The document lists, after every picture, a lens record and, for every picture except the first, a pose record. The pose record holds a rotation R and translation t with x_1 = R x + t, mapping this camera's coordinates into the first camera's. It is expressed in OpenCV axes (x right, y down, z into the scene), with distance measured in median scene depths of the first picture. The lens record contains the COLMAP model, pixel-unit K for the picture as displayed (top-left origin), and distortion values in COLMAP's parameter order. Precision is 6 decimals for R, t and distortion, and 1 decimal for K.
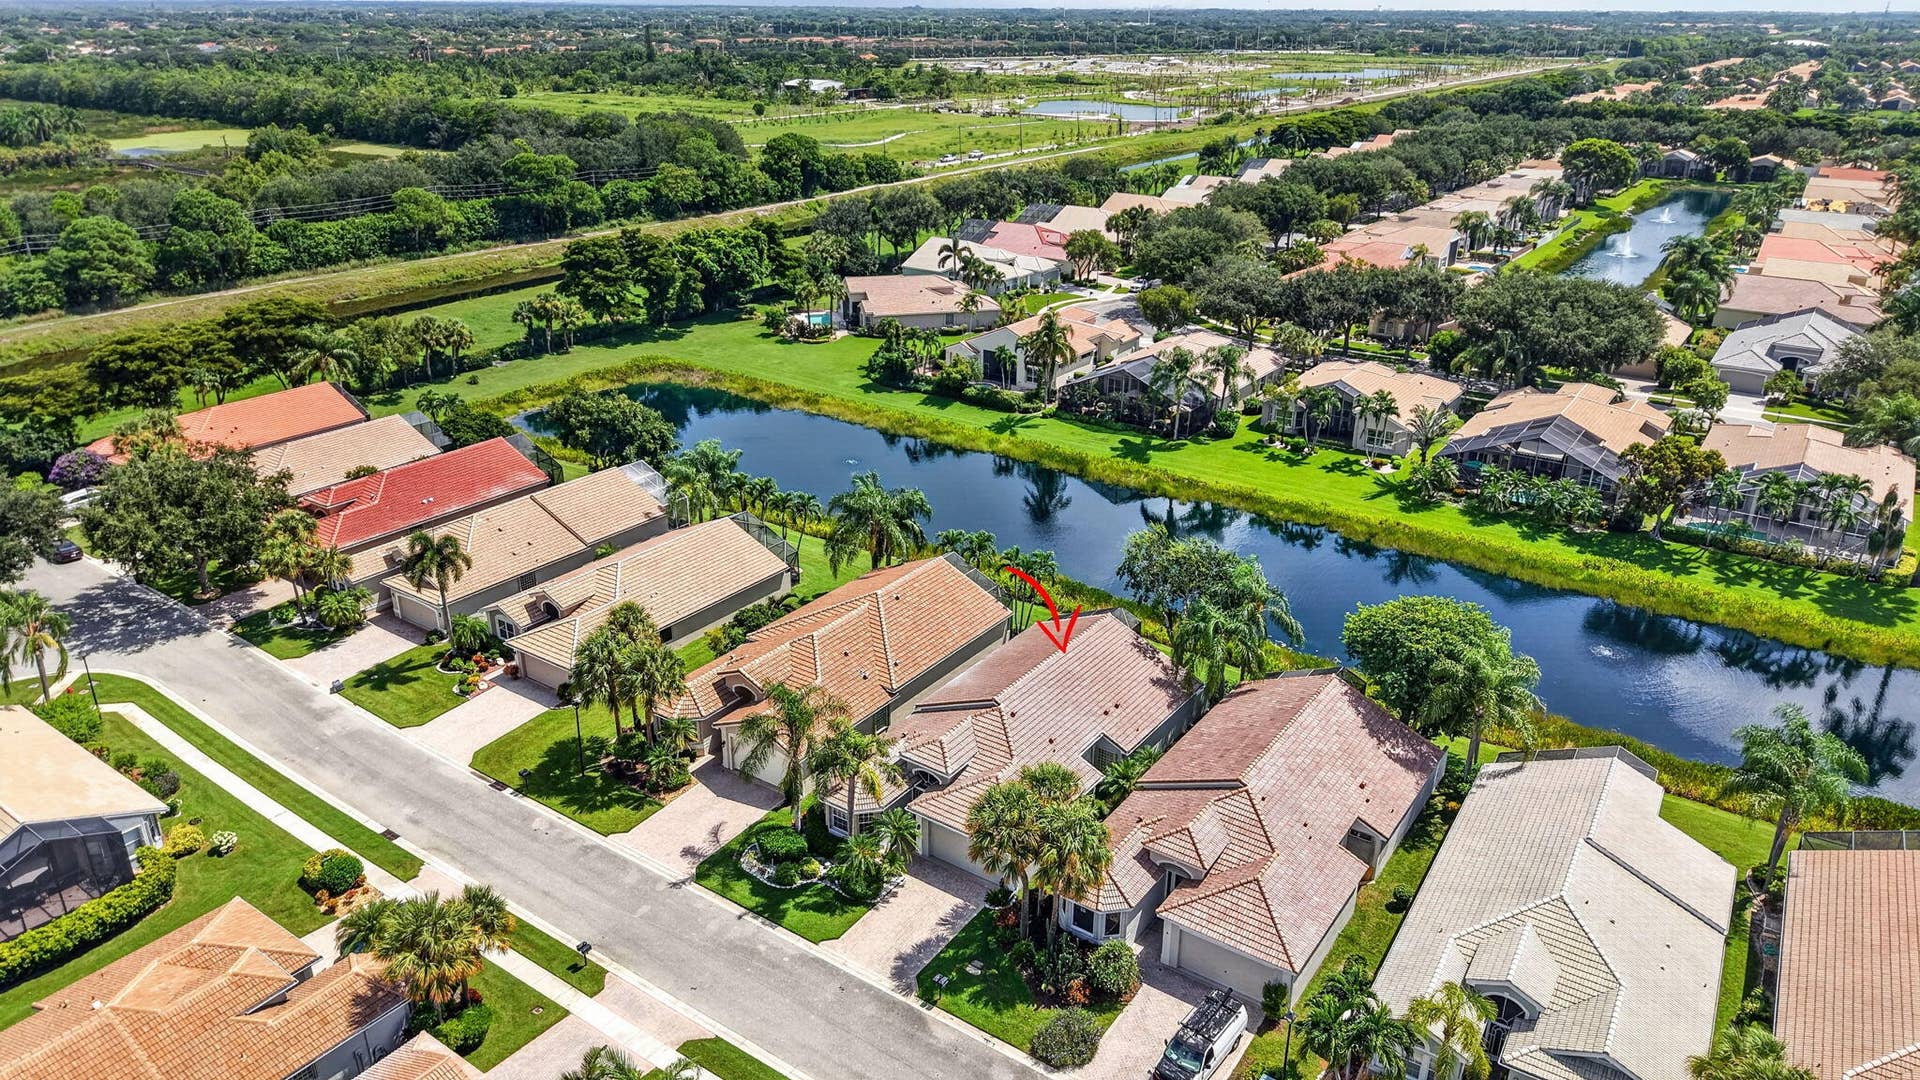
lens RADIAL K [[1269.0, 0, 960.0], [0, 1269.0, 540.0], [0, 0, 1]] dist [0.048110, -0.070609]
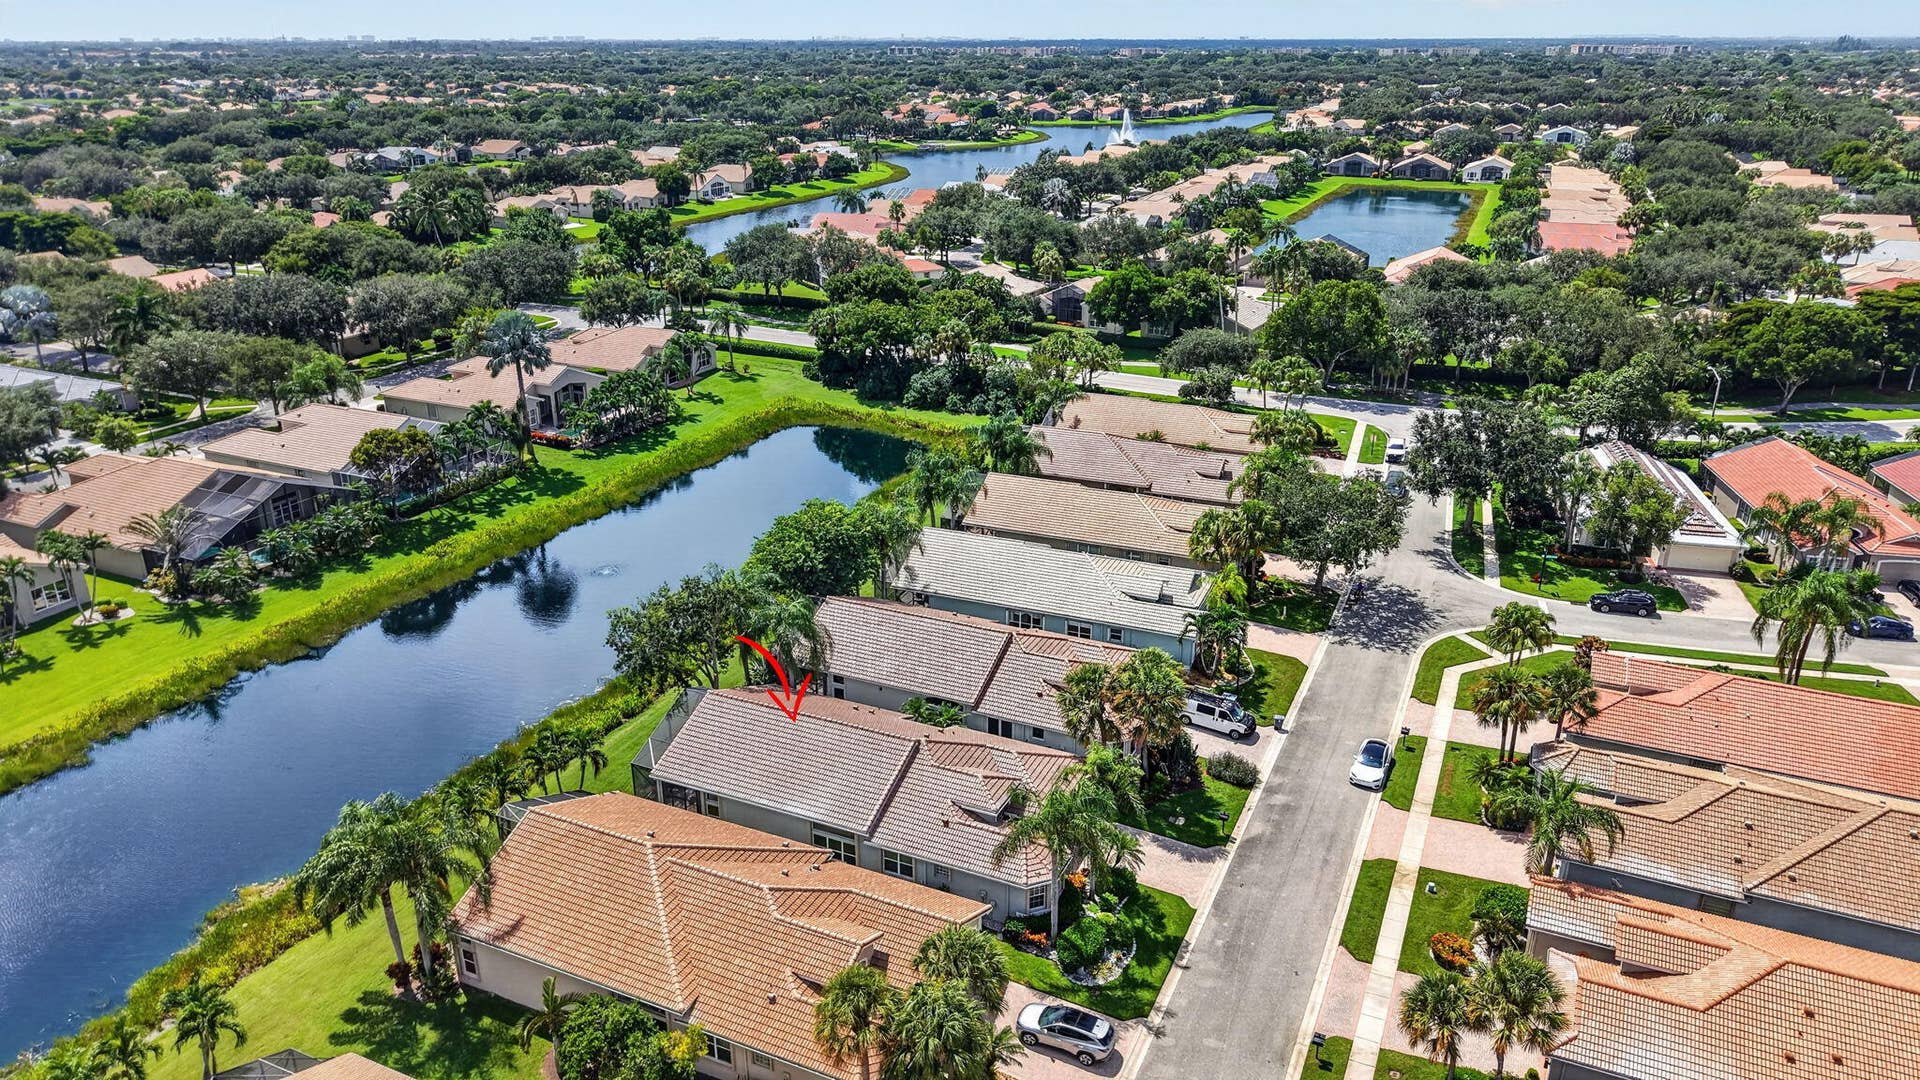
lens RADIAL K [[1289.3, 0, 949.7], [0, 1289.3, 543.7], [0, 0, 1]] dist [0.052786, -0.051099]
pose [[-0.183049, -0.368463, 0.911443, -0.466003], [0.373058, 0.831730, 0.411160, -0.226856], [-0.909572, 0.415283, -0.014789, 0.525875]]
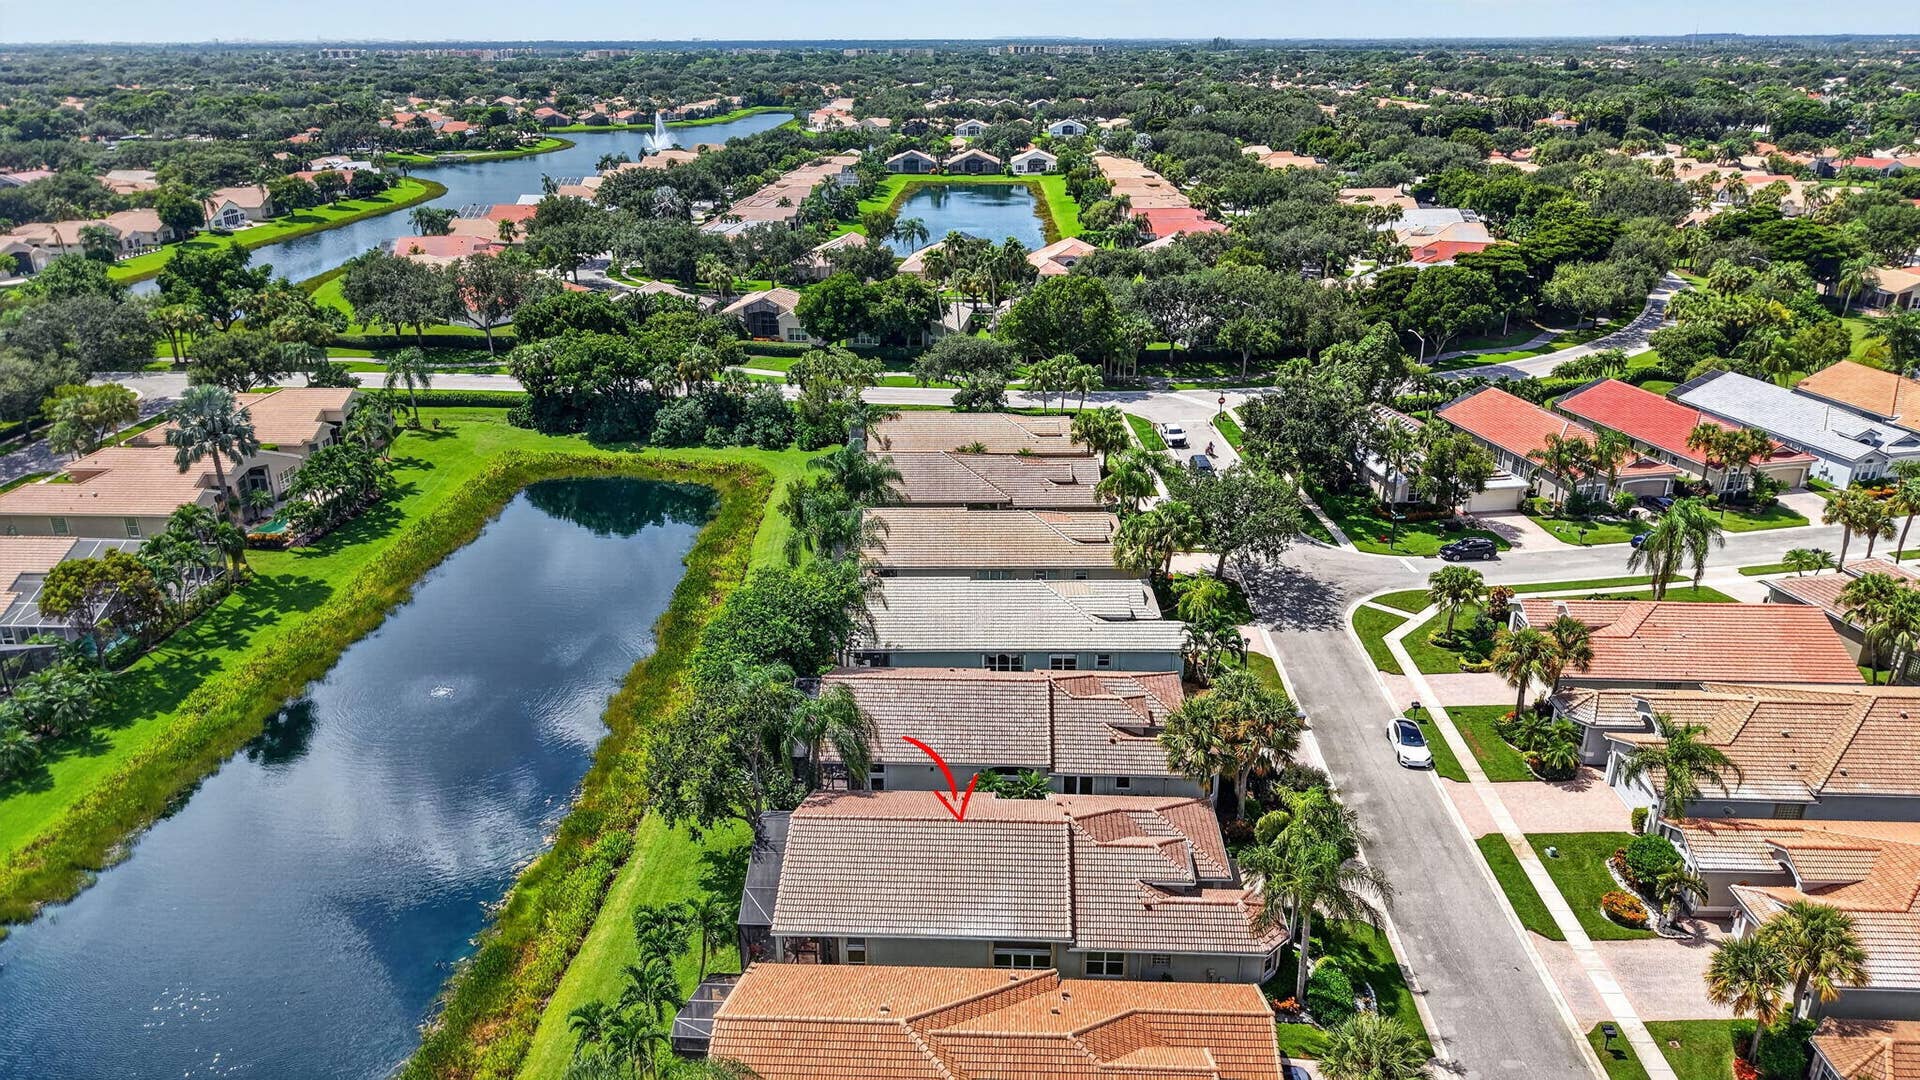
lens RADIAL K [[1304.1, 0, 960.0], [0, 1304.1, 540.0], [0, 0, 1]] dist [0.012298, -0.002613]
pose [[-0.546582, -0.309351, 0.778171, -0.322121], [0.318145, 0.782877, 0.534685, -0.297580], [-0.774618, 0.539820, -0.329488, 0.703282]]
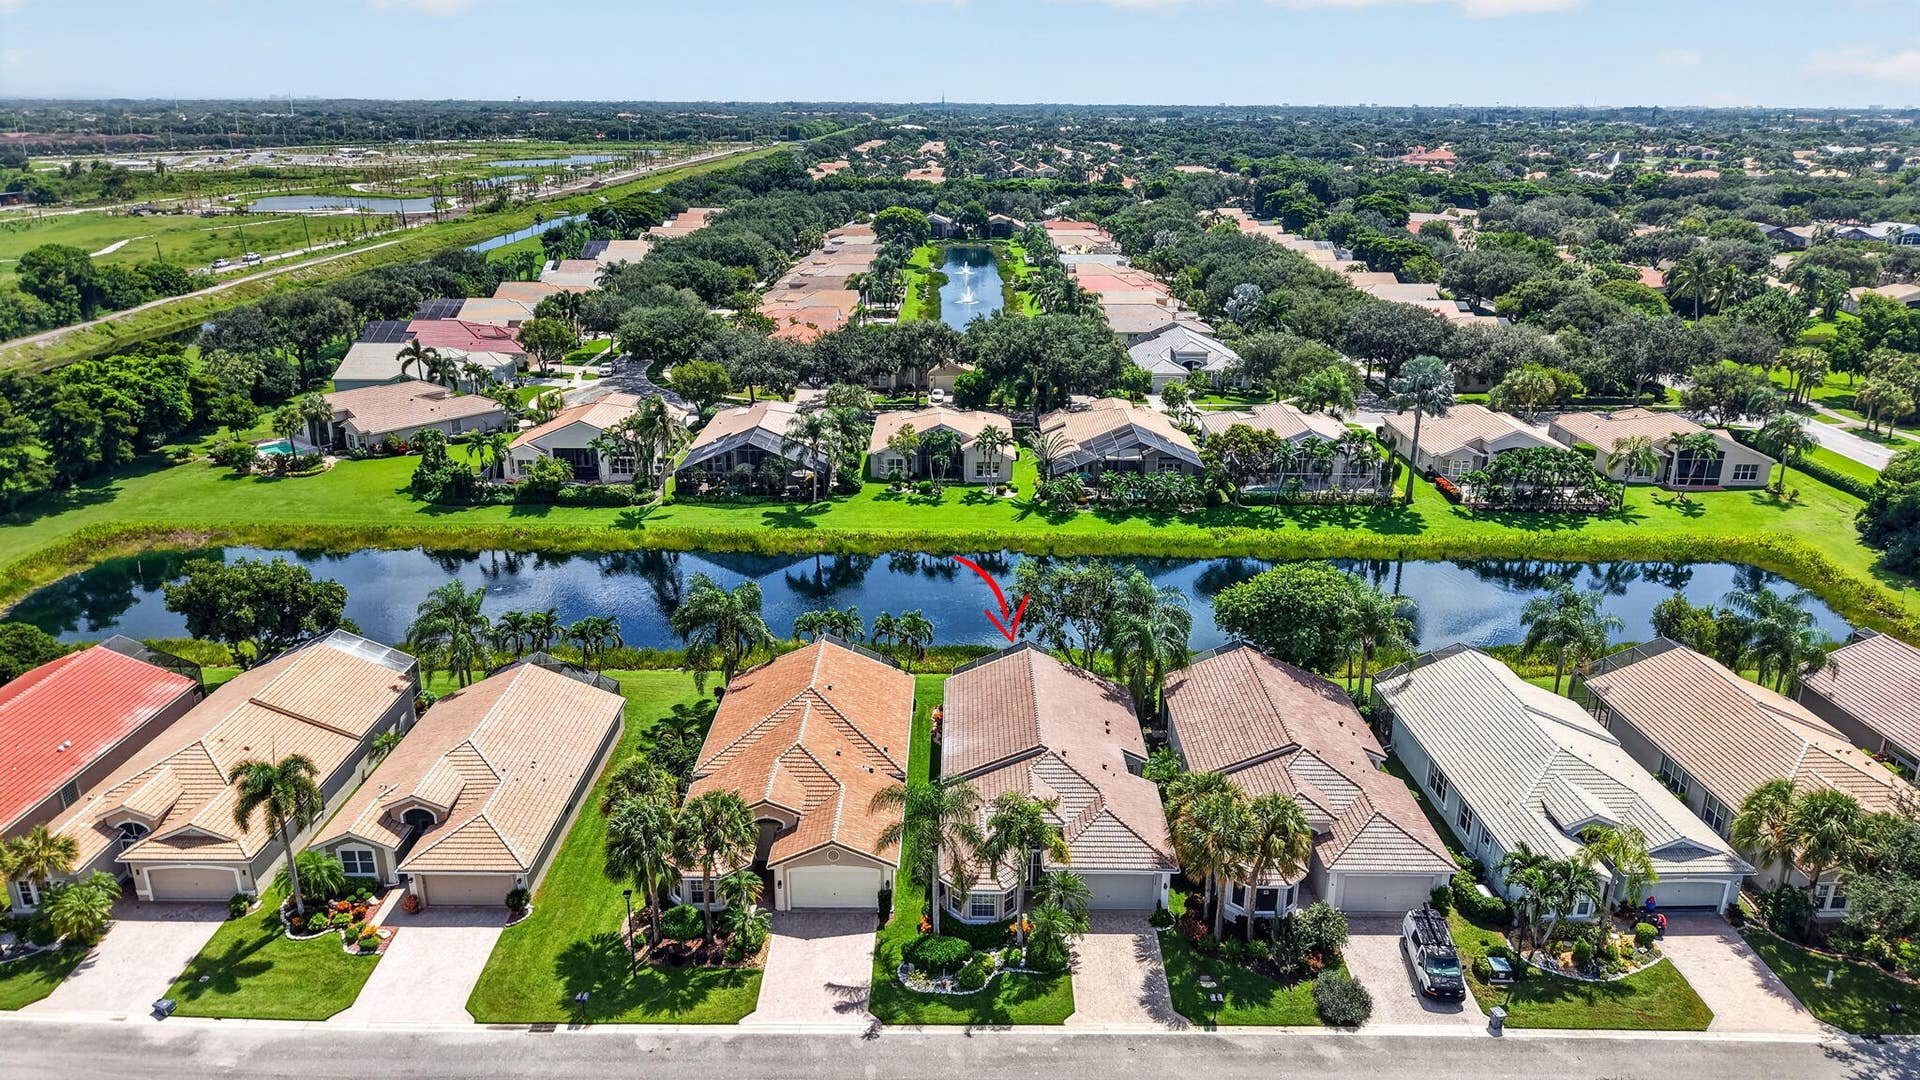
lens RADIAL K [[1269.0, 0, 960.0], [0, 1269.0, 540.0], [0, 0, 1]] dist [0.048110, -0.070609]
pose [[0.819337, -0.187954, 0.541628, -0.306321], [0.221292, 0.975201, 0.003656, -0.029161], [-0.528883, 0.116862, 0.840611, 0.092473]]
